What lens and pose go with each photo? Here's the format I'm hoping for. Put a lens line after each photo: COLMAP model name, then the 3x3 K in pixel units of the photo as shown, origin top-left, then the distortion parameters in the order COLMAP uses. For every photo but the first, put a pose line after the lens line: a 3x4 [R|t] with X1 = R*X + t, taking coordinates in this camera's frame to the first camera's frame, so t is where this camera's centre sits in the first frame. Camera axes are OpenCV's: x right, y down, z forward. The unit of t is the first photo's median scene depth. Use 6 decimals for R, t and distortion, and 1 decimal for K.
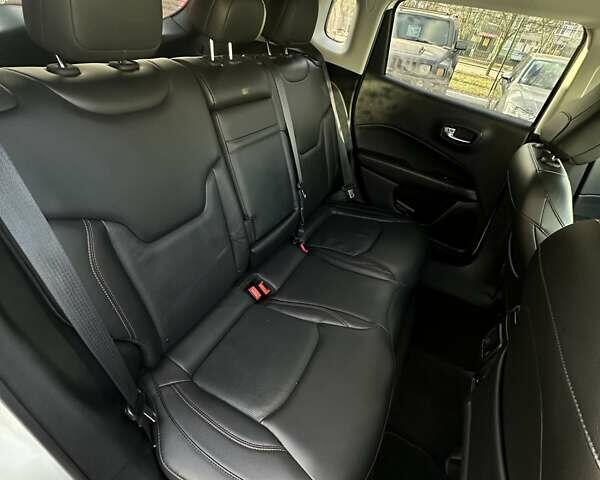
lens RADIAL K [[315.2, 0, 299.8], [0, 315.2, 252.9], [0, 0, 1]] dist [0.000069, 0.000520]
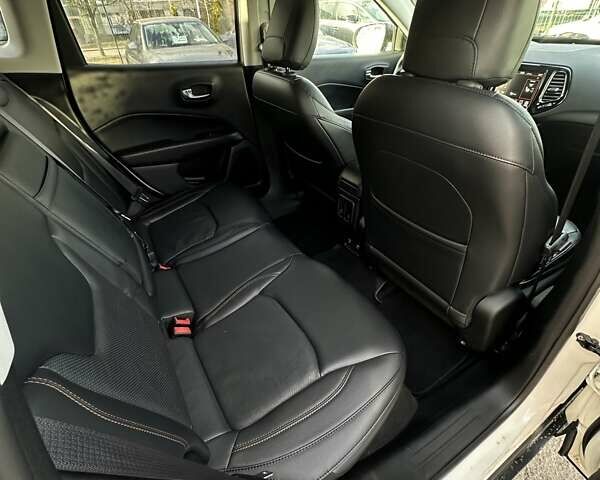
lens RADIAL K [[315.2, 0, 299.8], [0, 315.2, 252.9], [0, 0, 1]] dist [0.000069, 0.000520]
pose [[0.505392, -0.650975, 0.566401, -0.277258], [0.626191, 0.728304, 0.278312, -0.055966], [-0.593686, 0.214019, 0.775714, 0.078683]]
